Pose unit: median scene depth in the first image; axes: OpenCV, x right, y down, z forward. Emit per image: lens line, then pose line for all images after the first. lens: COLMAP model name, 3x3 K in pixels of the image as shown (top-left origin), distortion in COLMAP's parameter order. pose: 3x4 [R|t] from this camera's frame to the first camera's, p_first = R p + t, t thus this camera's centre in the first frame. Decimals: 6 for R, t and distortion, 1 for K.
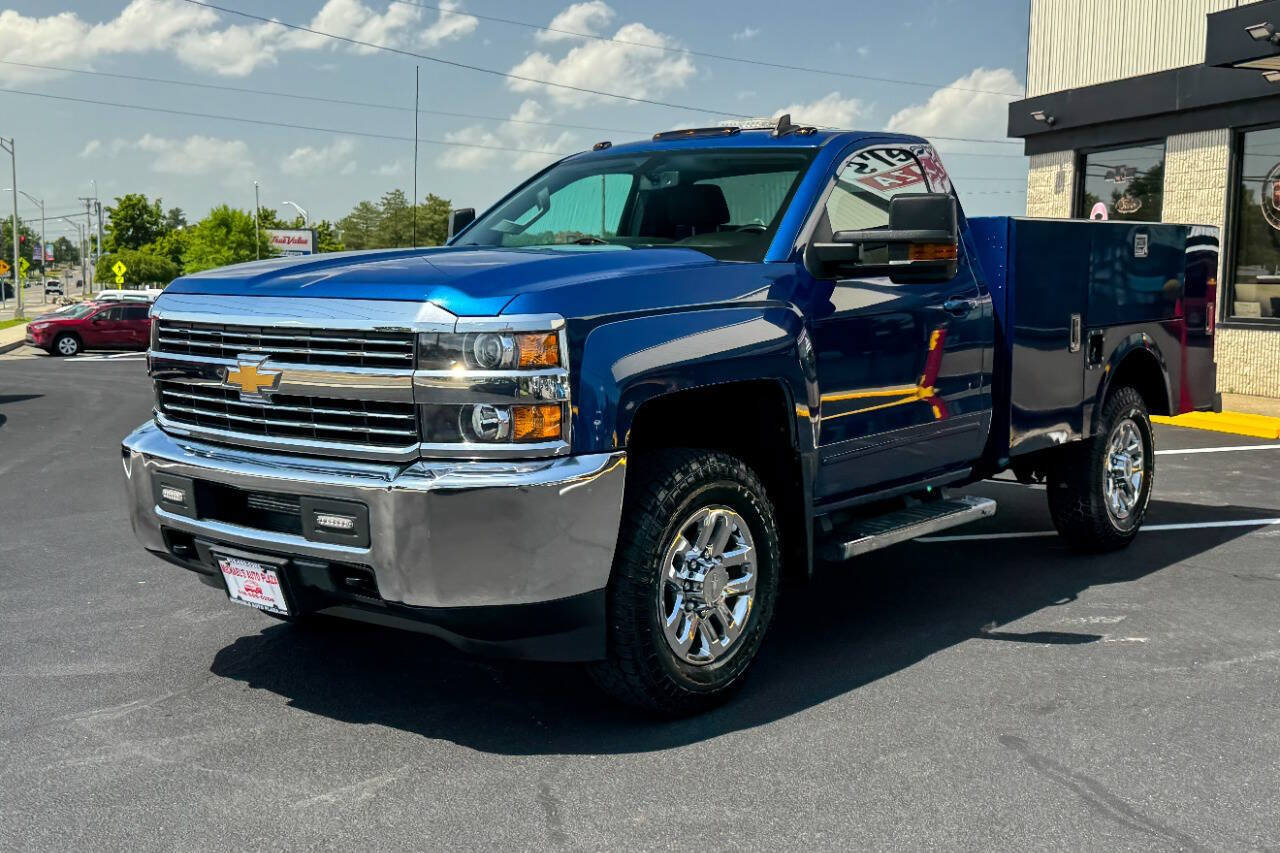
lens RADIAL K [[1214.8, 0, 641.2], [0, 1214.8, 410.9], [0, 0, 1]] dist [0.100601, -0.008998]
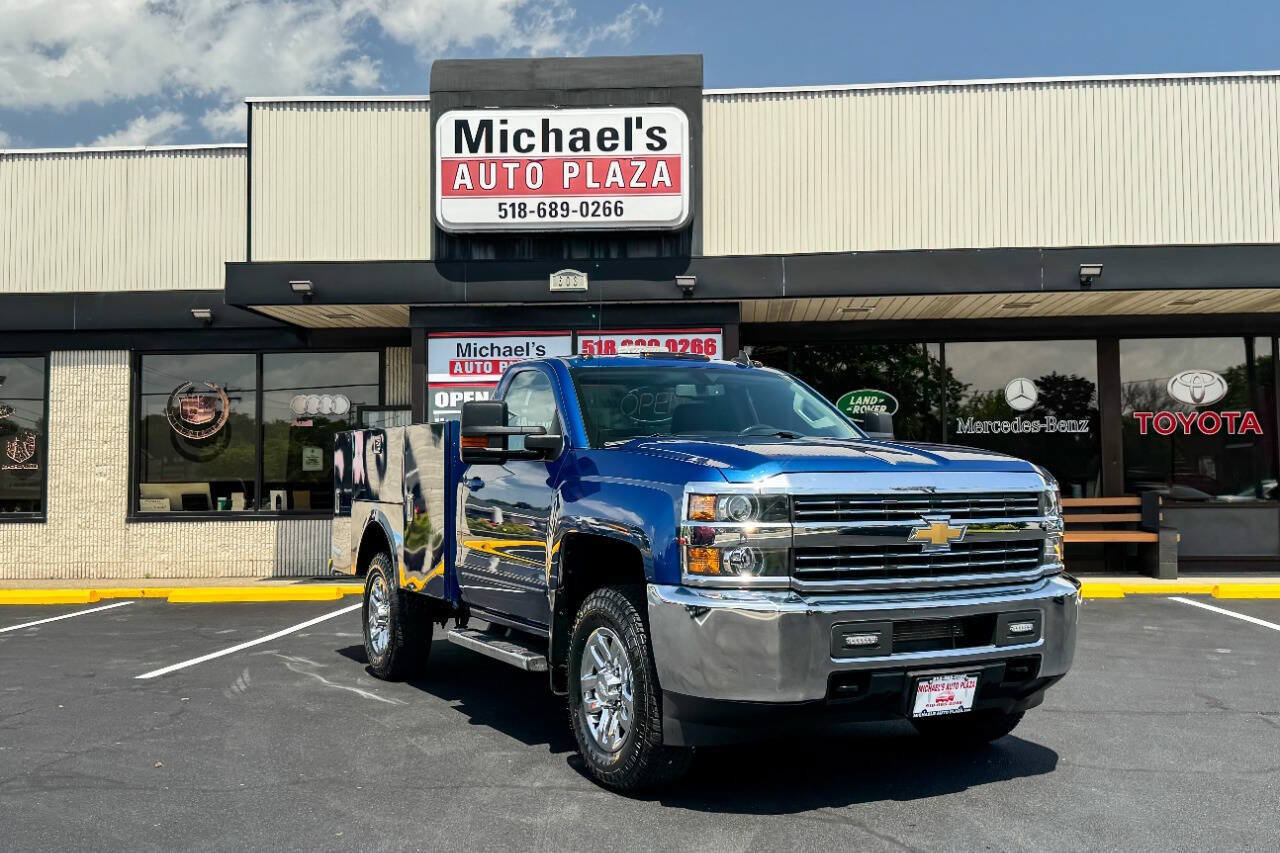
lens RADIAL K [[1108.2, 0, 640.0], [0, 1108.2, 426.5], [0, 0, 1]] dist [0.120272, -0.219620]
pose [[0.473595, 0.033183, 0.880118, -1.476964], [0.103688, 0.990240, -0.093130, -0.059420], [-0.874618, 0.135364, 0.465532, 0.680454]]
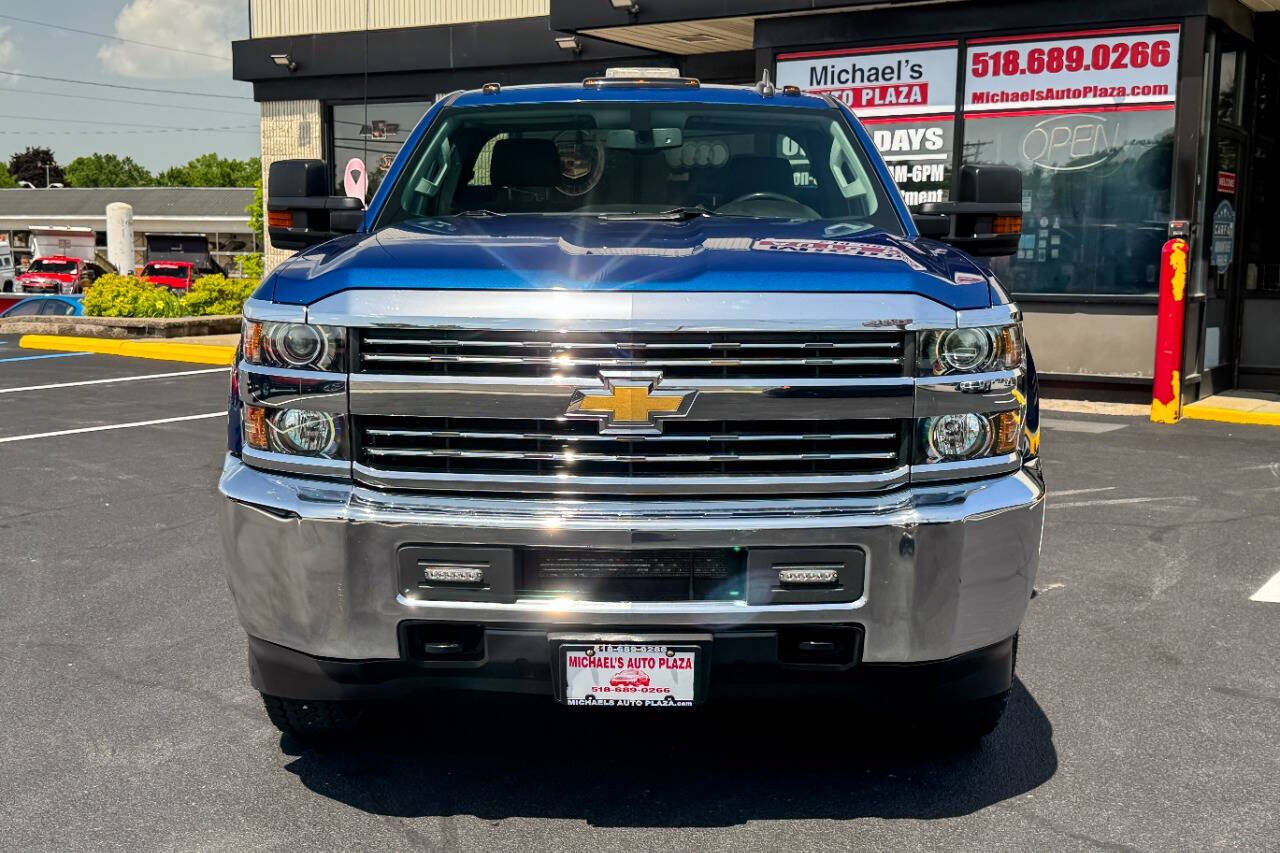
lens RADIAL K [[1354.7, 0, 616.0], [0, 1354.7, 443.2], [0, 0, 1]] dist [0.087243, -0.243563]
pose [[0.824621, -0.085671, 0.559161, -0.760229], [0.061680, 0.996189, 0.061668, -0.051353], [-0.562313, -0.016363, 0.826762, 0.312132]]
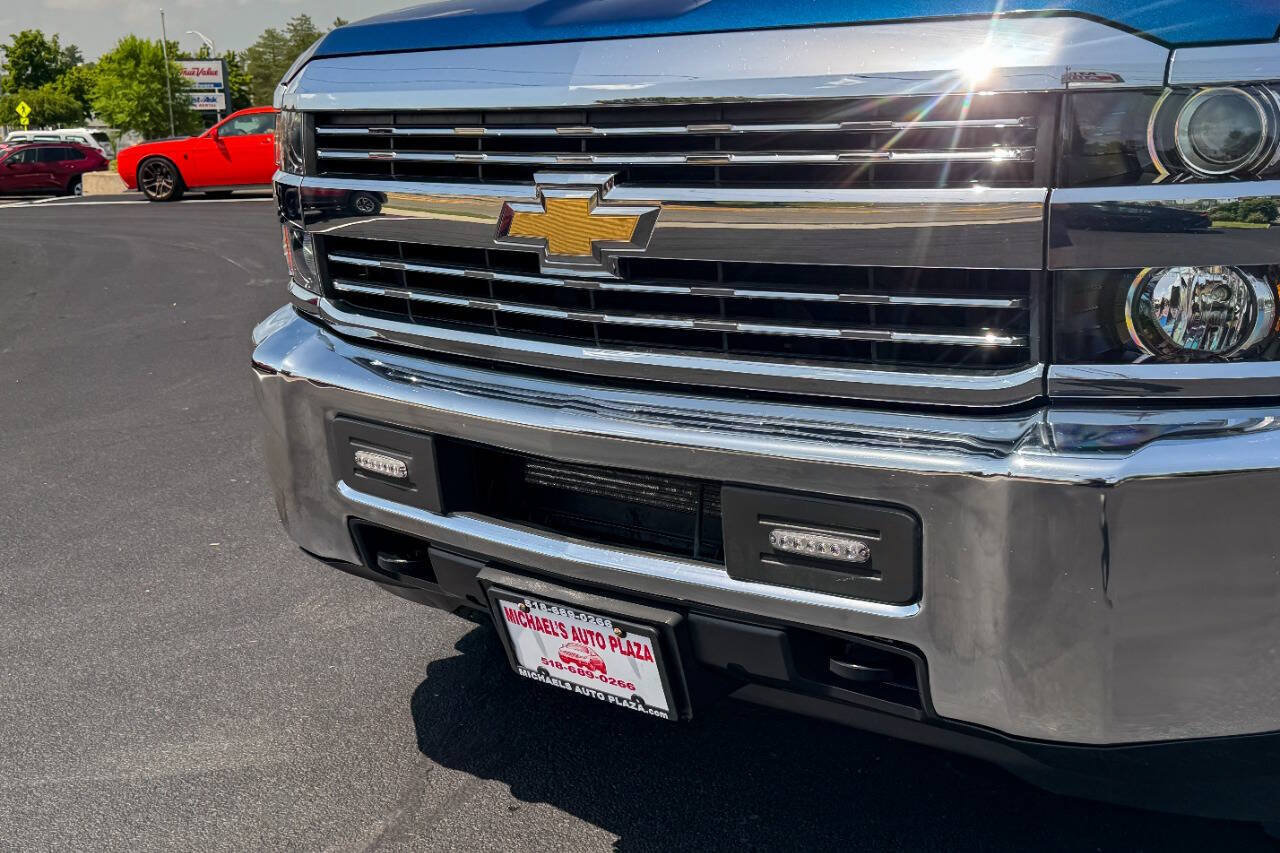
lens RADIAL K [[1303.2, 0, 640.0], [0, 1303.2, 426.5], [0, 0, 1]] dist [0.146602, -0.244317]
pose [[0.999451, -0.030705, 0.012423, -0.290380], [0.028837, 0.991132, 0.129712, -0.014088], [-0.016295, -0.129282, 0.991474, 0.485283]]
